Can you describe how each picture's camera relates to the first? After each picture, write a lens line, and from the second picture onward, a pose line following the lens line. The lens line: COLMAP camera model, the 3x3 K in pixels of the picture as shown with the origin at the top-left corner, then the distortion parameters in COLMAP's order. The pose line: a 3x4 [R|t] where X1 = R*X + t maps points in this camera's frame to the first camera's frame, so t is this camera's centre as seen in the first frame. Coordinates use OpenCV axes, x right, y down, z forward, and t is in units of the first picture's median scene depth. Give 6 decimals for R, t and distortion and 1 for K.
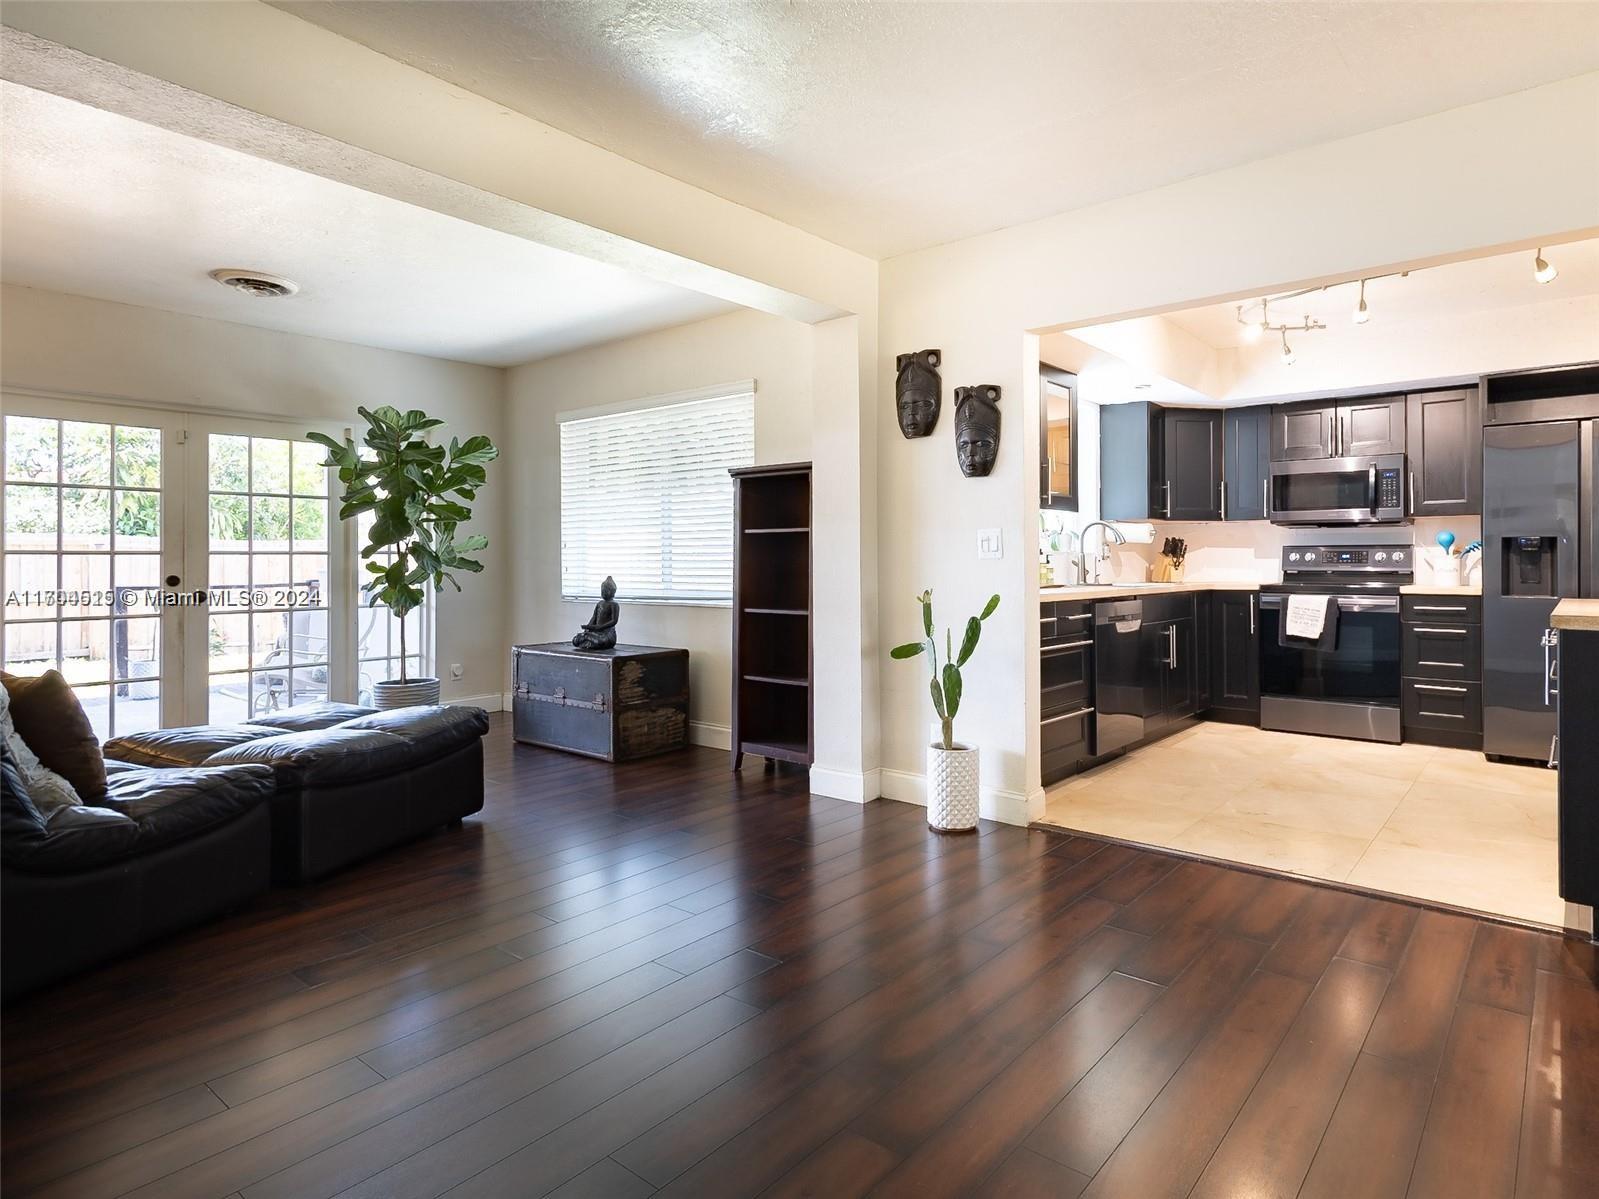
lens RADIAL K [[832.2, 0, 831.8], [0, 832.2, 556.1], [0, 0, 1]] dist [0.000456, 0.000063]
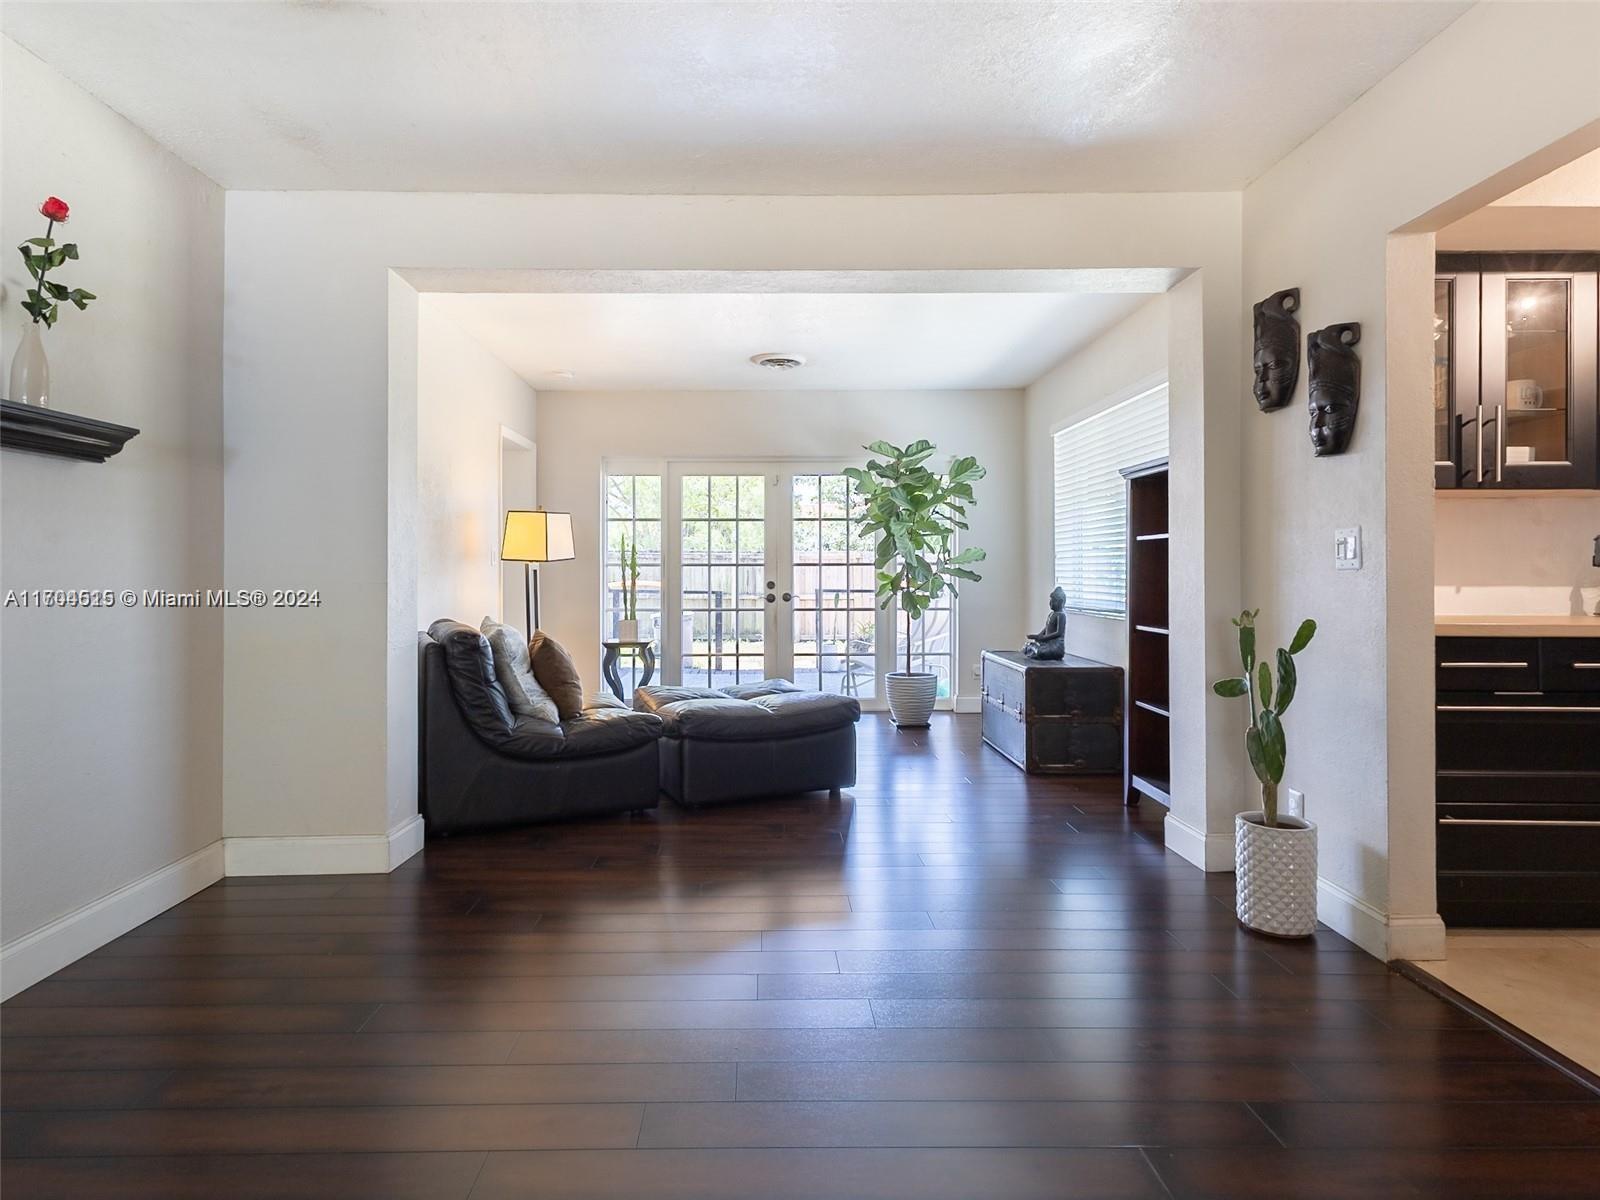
lens RADIAL K [[832.8, 0, 831.3], [0, 832.8, 575.7], [0, 0, 1]] dist [0.000456, 0.000063]
pose [[0.675078, 0.005832, -0.737723, 0.399296], [0.003294, 0.999935, 0.010920, -0.000876], [0.737739, -0.009802, 0.675015, 0.191033]]
